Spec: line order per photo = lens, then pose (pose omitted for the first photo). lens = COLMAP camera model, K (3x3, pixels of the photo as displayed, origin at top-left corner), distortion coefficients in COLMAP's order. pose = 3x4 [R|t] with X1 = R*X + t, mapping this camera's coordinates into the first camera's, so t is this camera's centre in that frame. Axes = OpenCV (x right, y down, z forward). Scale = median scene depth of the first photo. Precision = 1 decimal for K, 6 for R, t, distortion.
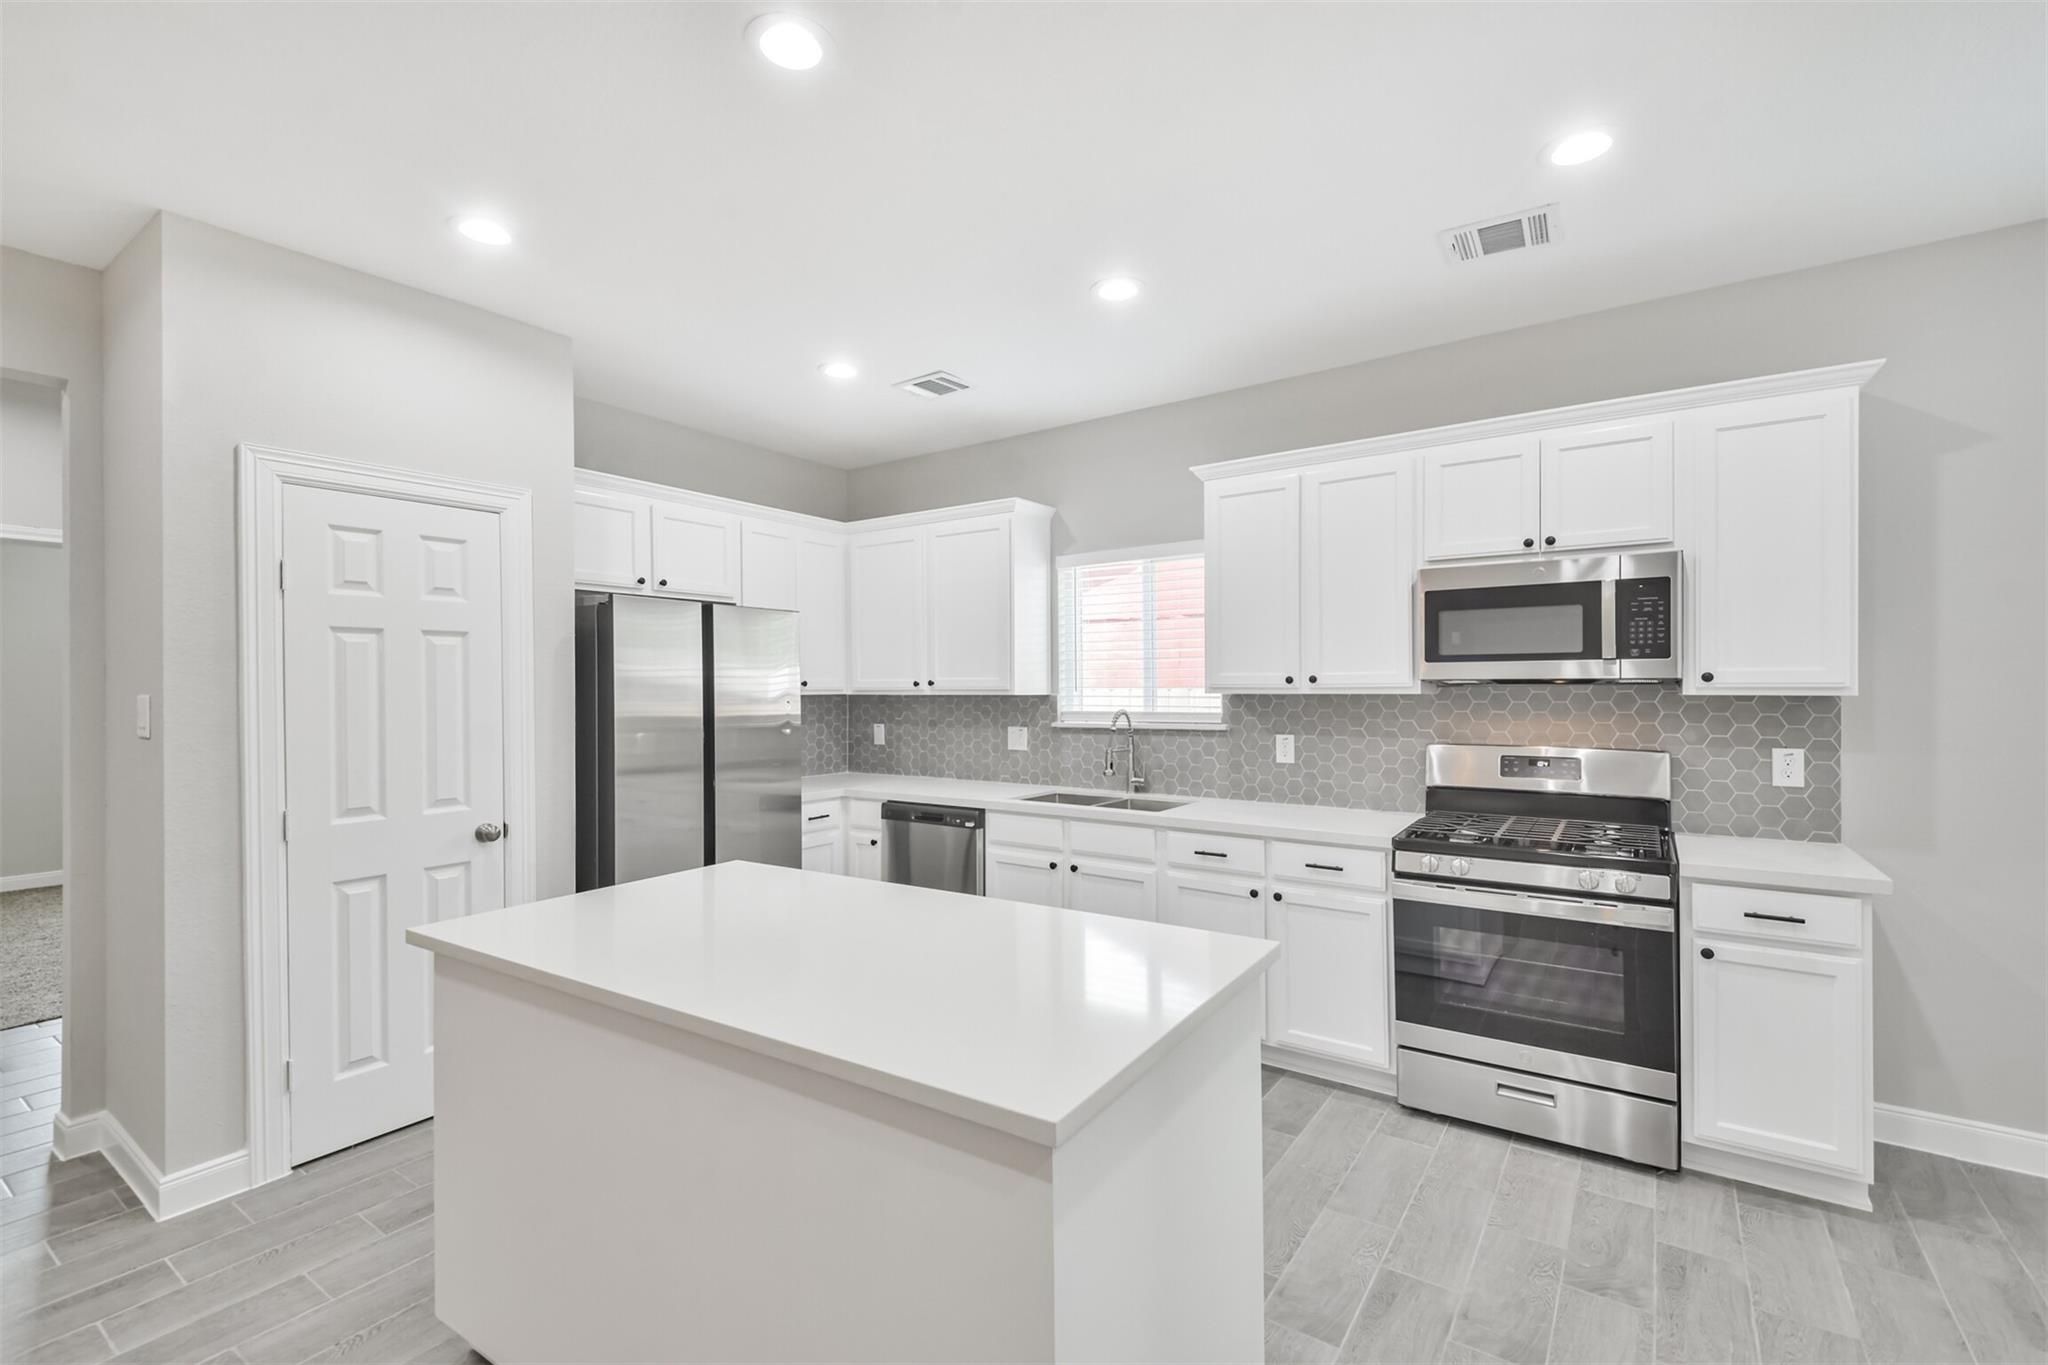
lens RADIAL K [[883.4, 0, 1024.1], [0, 883.4, 690.0], [0, 0, 1]] dist [0.029050, -0.011665]
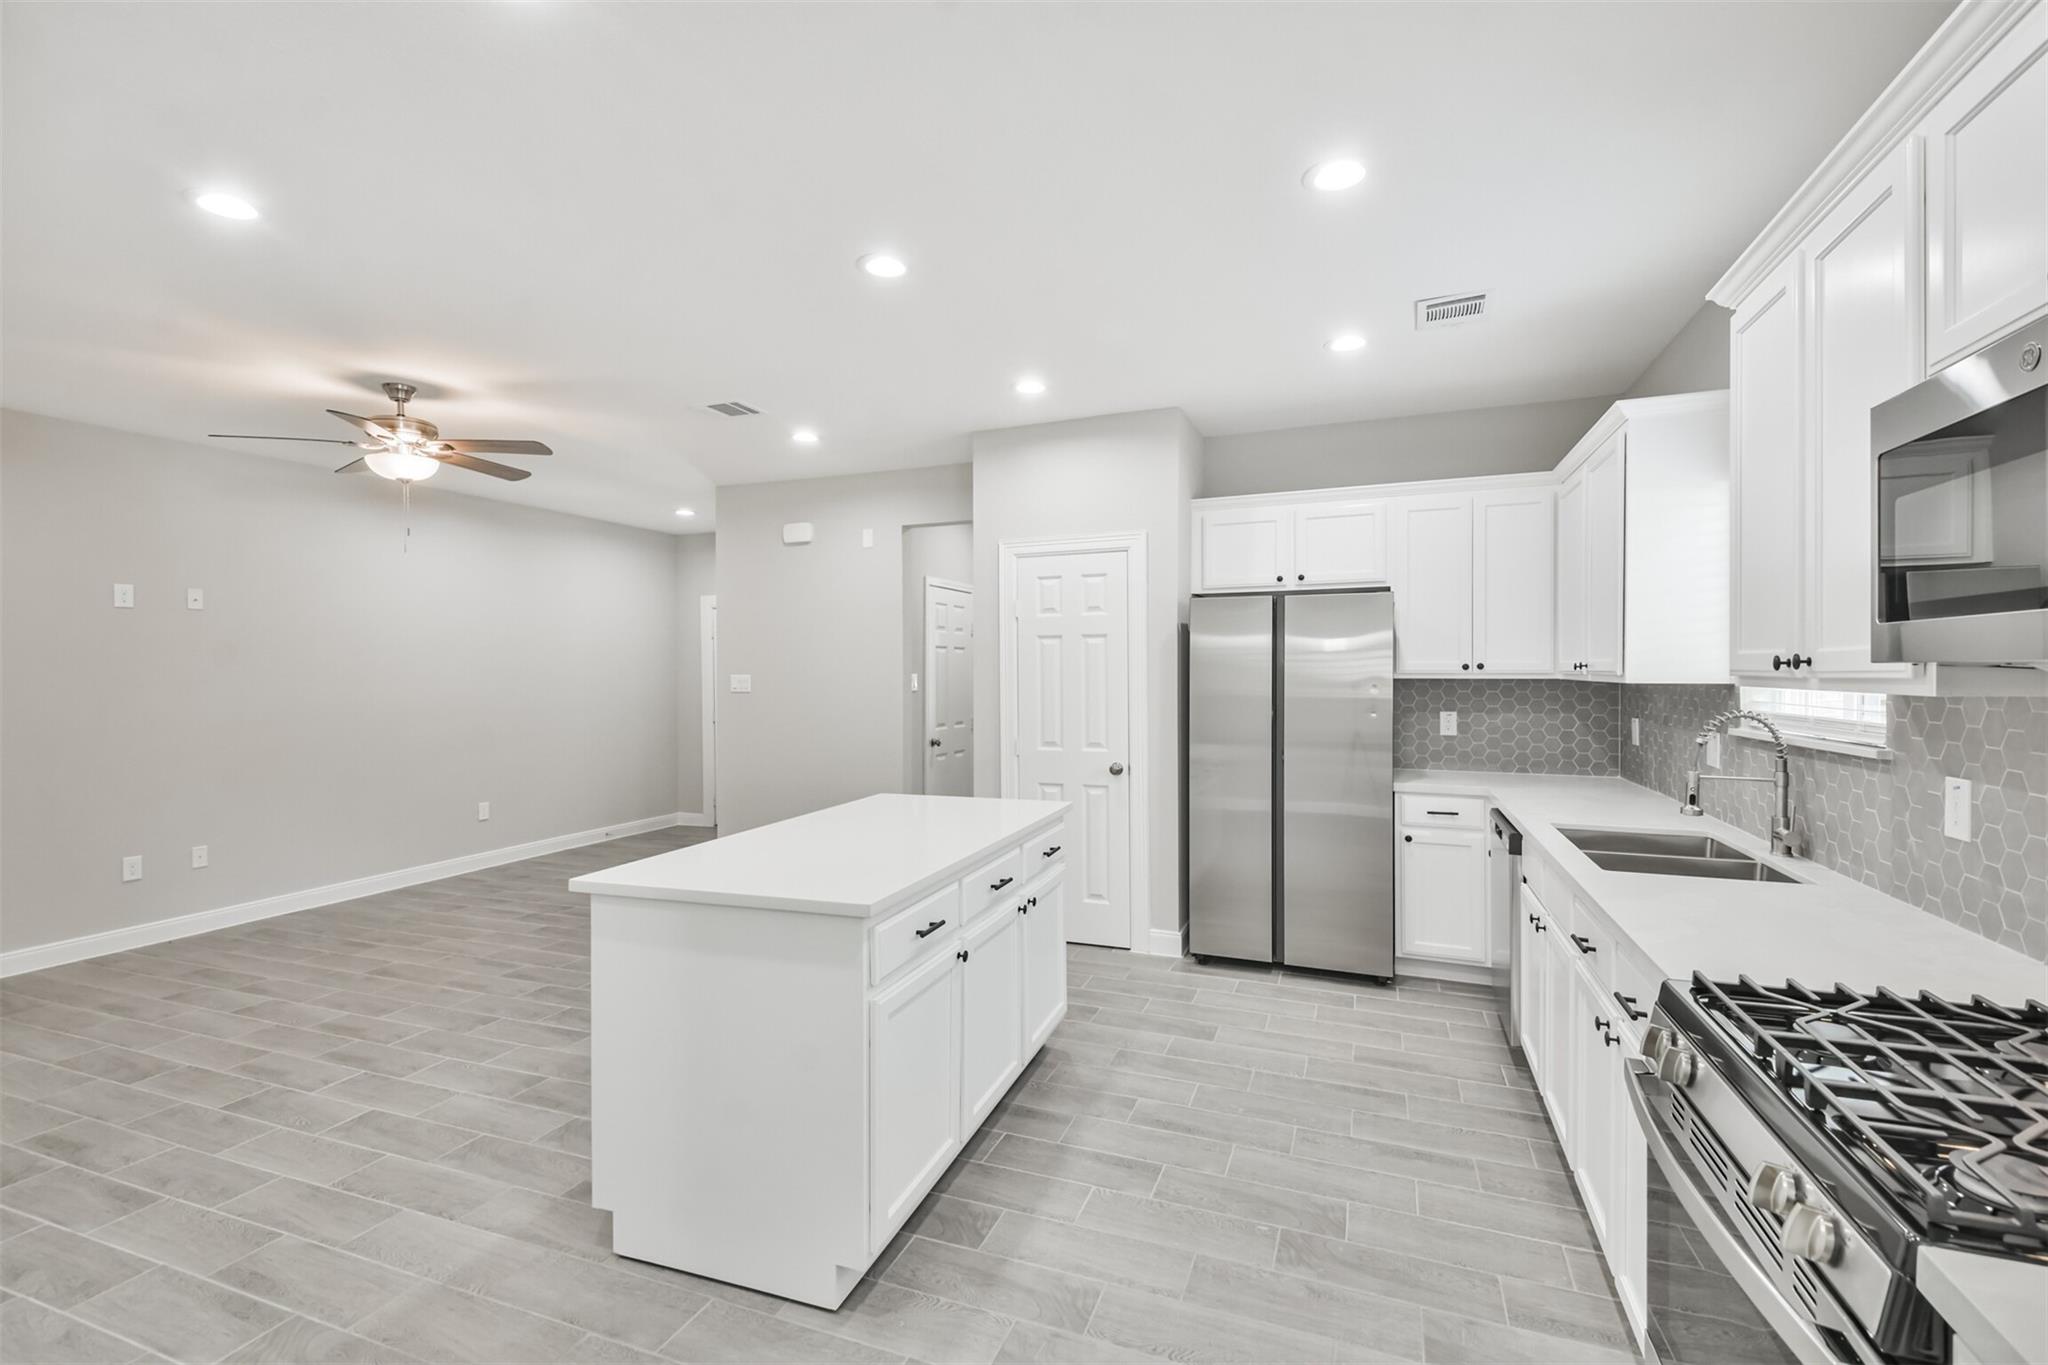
lens RADIAL K [[892.3, 0, 1027.5], [0, 892.3, 674.6], [0, 0, 1]] dist [0.032998, -0.020760]
pose [[0.238451, 0.008544, -0.971117, 0.617113], [-0.001775, 0.999963, 0.008362, -0.006999], [0.971153, -0.000270, 0.238457, 0.394096]]
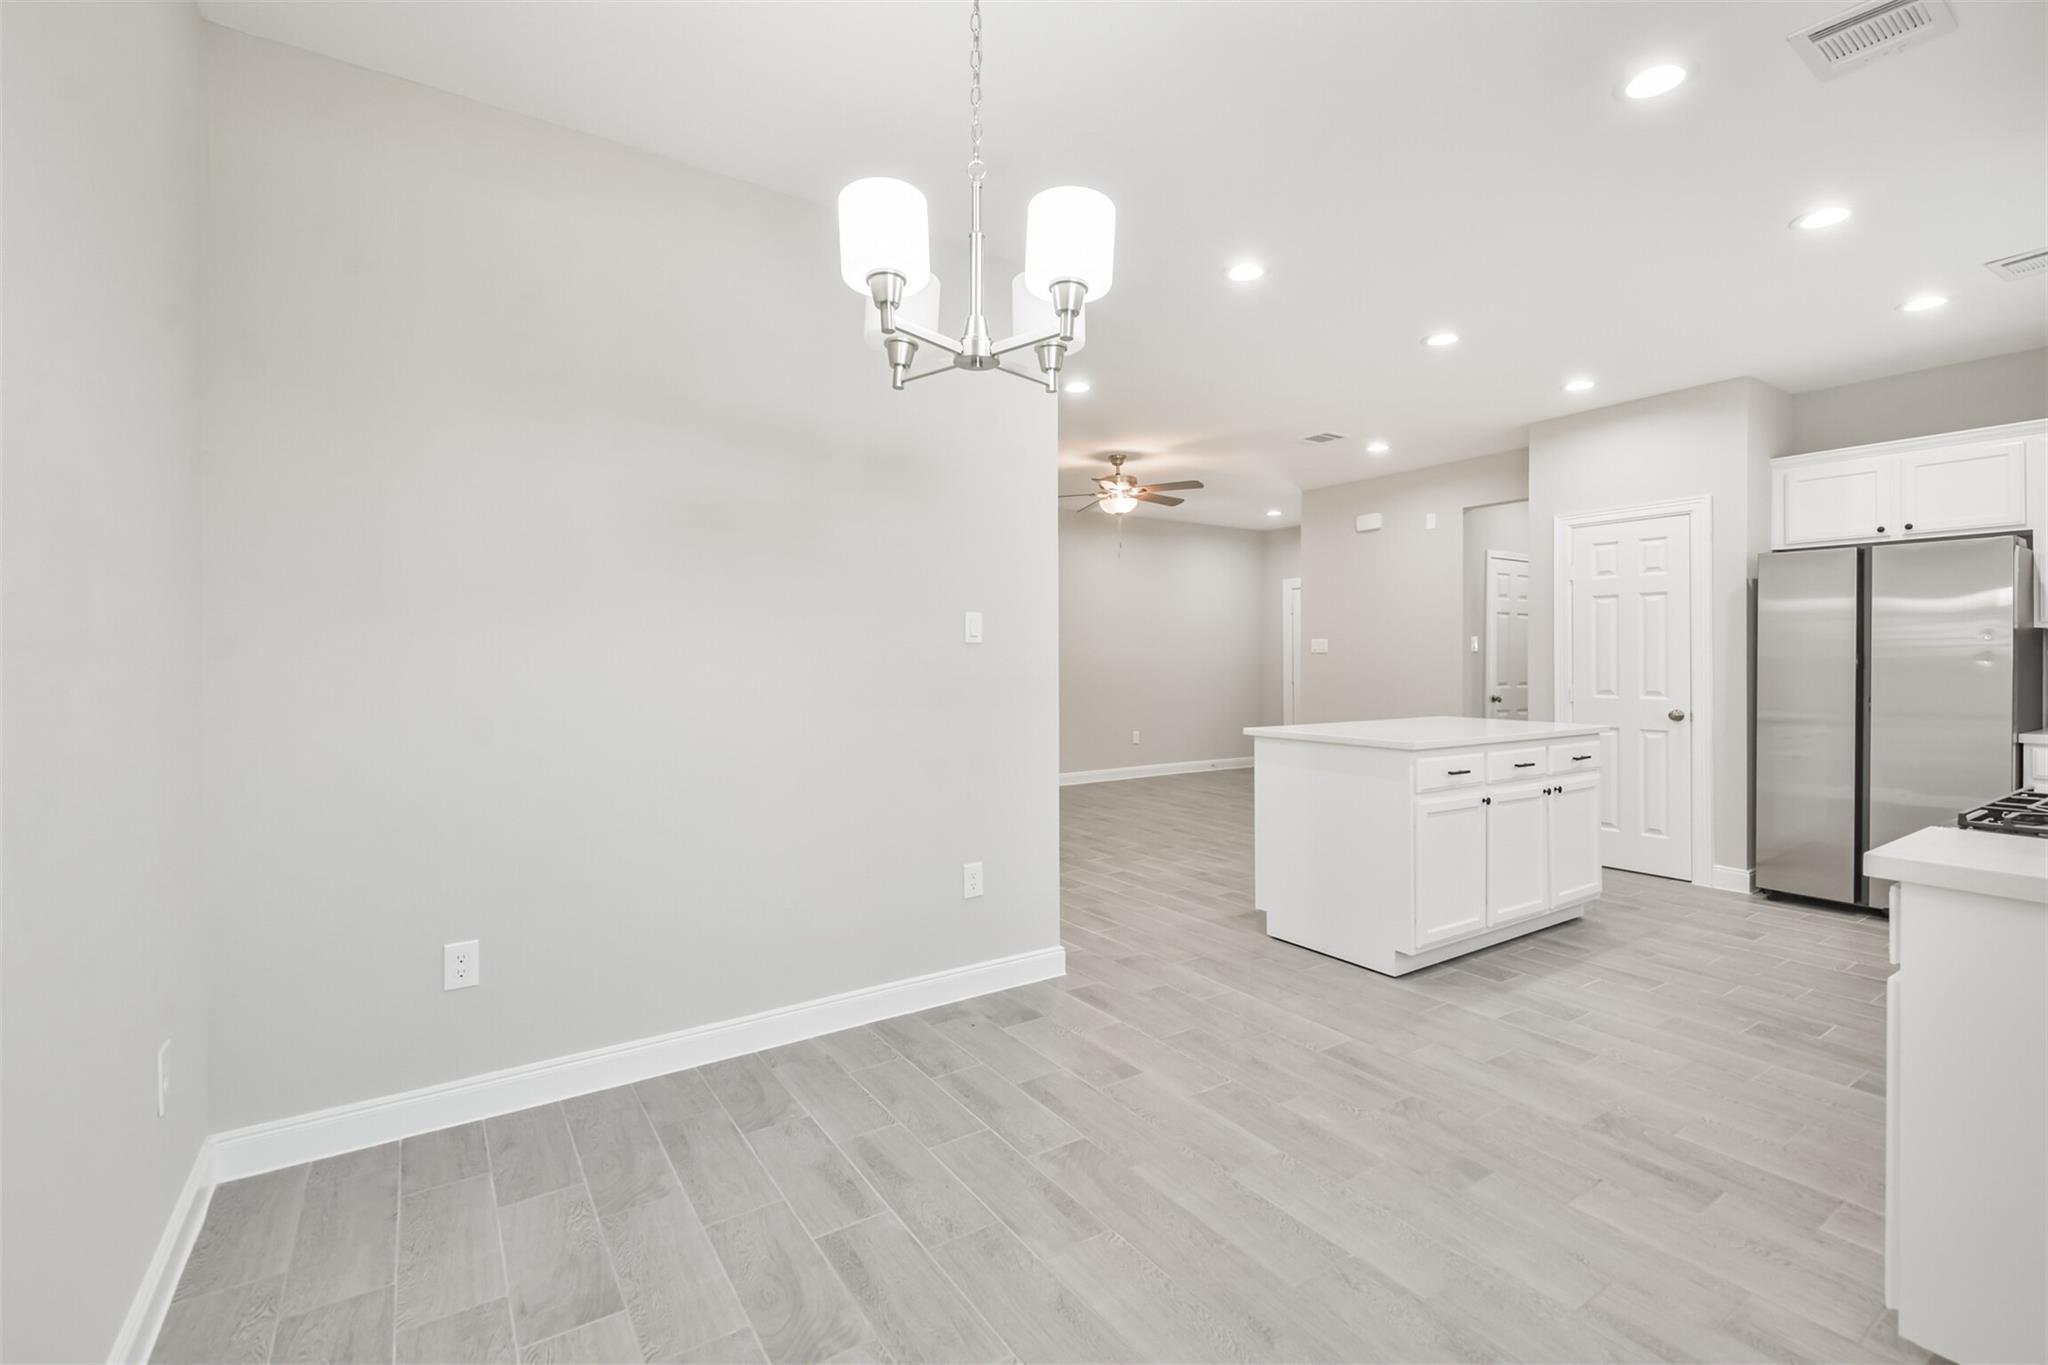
lens RADIAL K [[888.1, 0, 1024.1], [0, 888.1, 661.9], [0, 0, 1]] dist [0.039136, -0.024148]
pose [[-0.359751, 0.009658, -0.932998, 1.041193], [-0.001799, 0.999937, 0.011045, 0.037103], [0.933047, 0.005652, -0.359711, 0.378808]]
